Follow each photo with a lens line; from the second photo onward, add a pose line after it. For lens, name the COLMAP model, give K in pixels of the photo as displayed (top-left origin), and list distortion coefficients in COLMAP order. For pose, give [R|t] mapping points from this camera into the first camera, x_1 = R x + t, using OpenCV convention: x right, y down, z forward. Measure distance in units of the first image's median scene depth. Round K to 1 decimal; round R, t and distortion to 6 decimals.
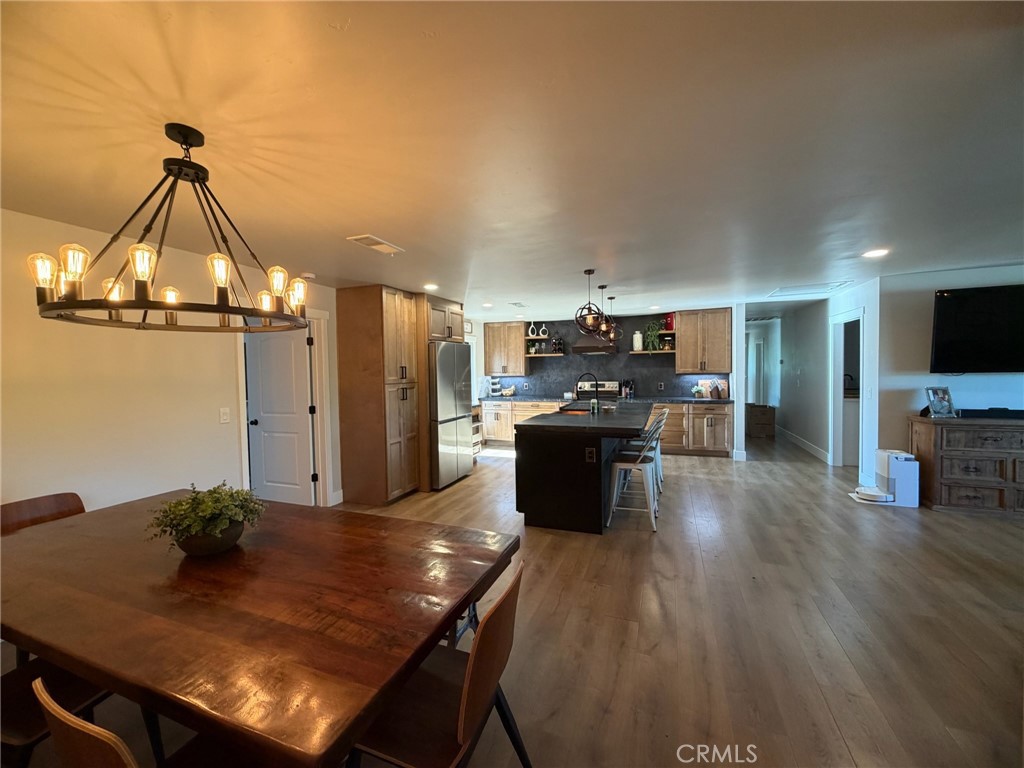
lens RADIAL K [[410.3, 0, 512.7], [0, 410.3, 382.7], [0, 0, 1]] dist [0.003233, -0.000715]
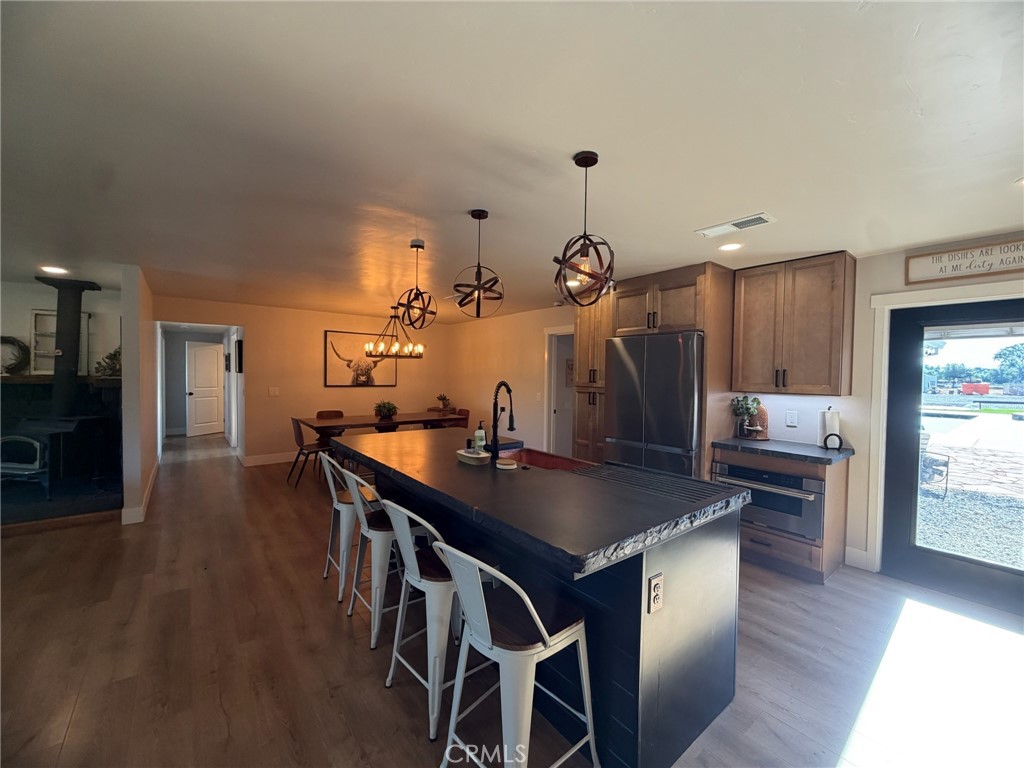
lens RADIAL K [[410.3, 0, 513.2], [0, 410.3, 384.0], [0, 0, 1]] dist [0.003233, -0.000715]
pose [[-0.507560, 0.034913, -0.860909, 0.555310], [-0.033093, 0.997651, 0.059970, -0.049061], [0.860981, 0.058929, -0.505212, 1.126233]]
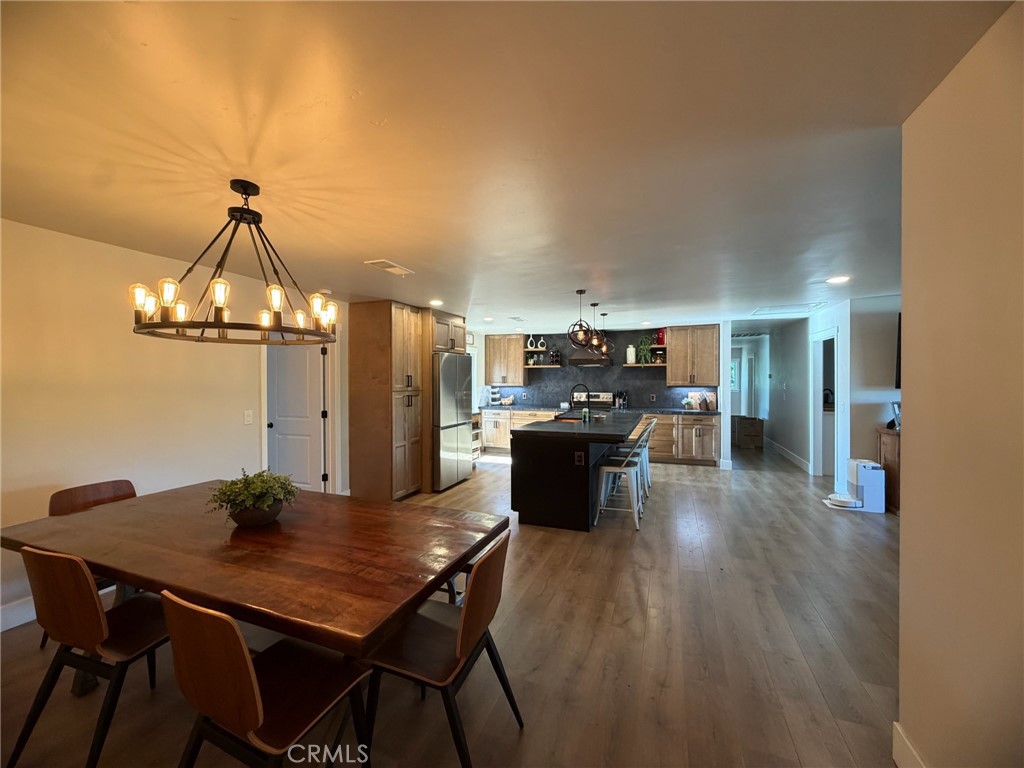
lens RADIAL K [[410.3, 0, 513.2], [0, 410.3, 382.4], [0, 0, 1]] dist [0.003233, -0.000715]
pose [[0.999894, 0.014463, -0.001628, 0.007607], [-0.014501, 0.999548, -0.026346, 0.002681], [0.001247, 0.026367, 0.999652, -0.066458]]
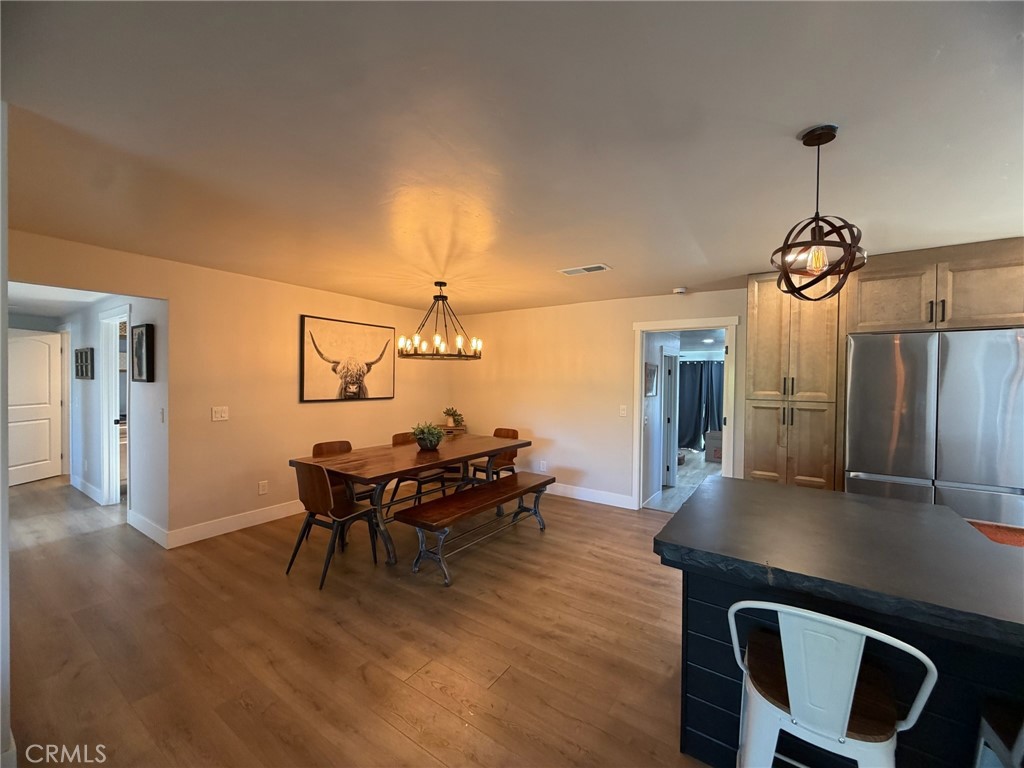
lens RADIAL K [[410.3, 0, 511.3], [0, 410.3, 383.8], [0, 0, 1]] dist [0.003233, -0.000715]
pose [[-0.230210, 0.031760, -0.972623, 0.455979], [-0.040130, 0.998307, 0.042097, -0.033777], [0.972313, 0.048723, -0.228546, 0.590573]]
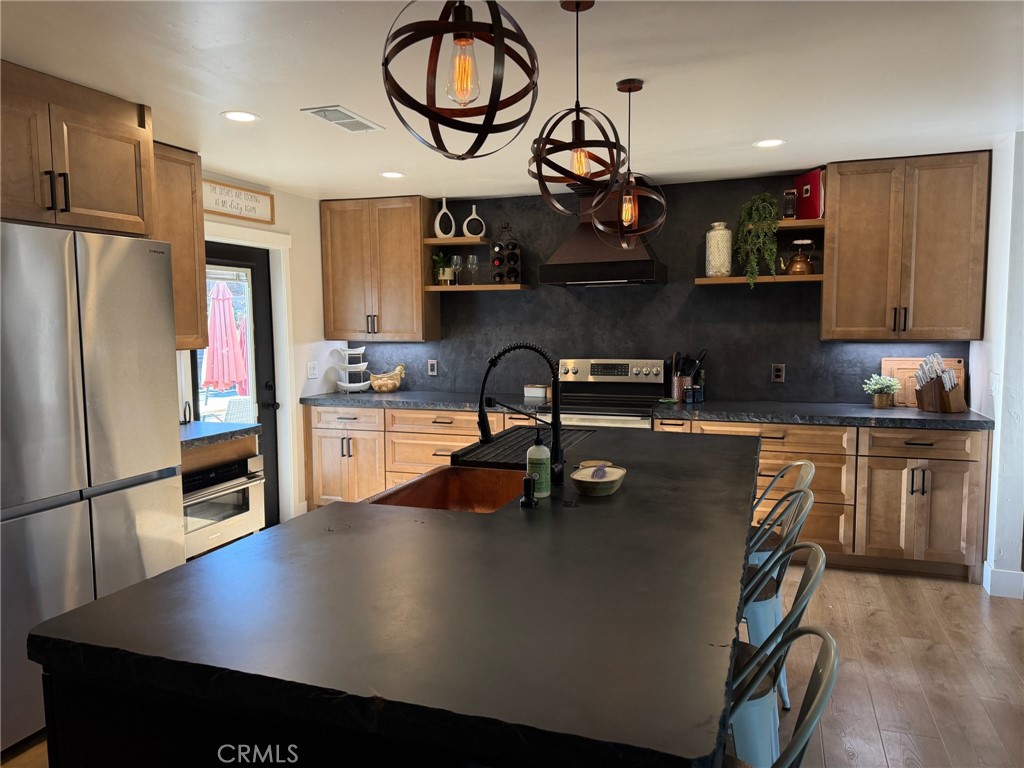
lens RADIAL K [[720.3, 0, 513.9], [0, 720.3, 389.4], [0, 0, 1]] dist [0.052139, -0.015758]
pose [[0.999793, 0.007675, 0.018819, 0.149110], [-0.008822, 0.998060, 0.061639, -0.020601], [-0.018309, -0.061792, 0.997921, 0.470627]]
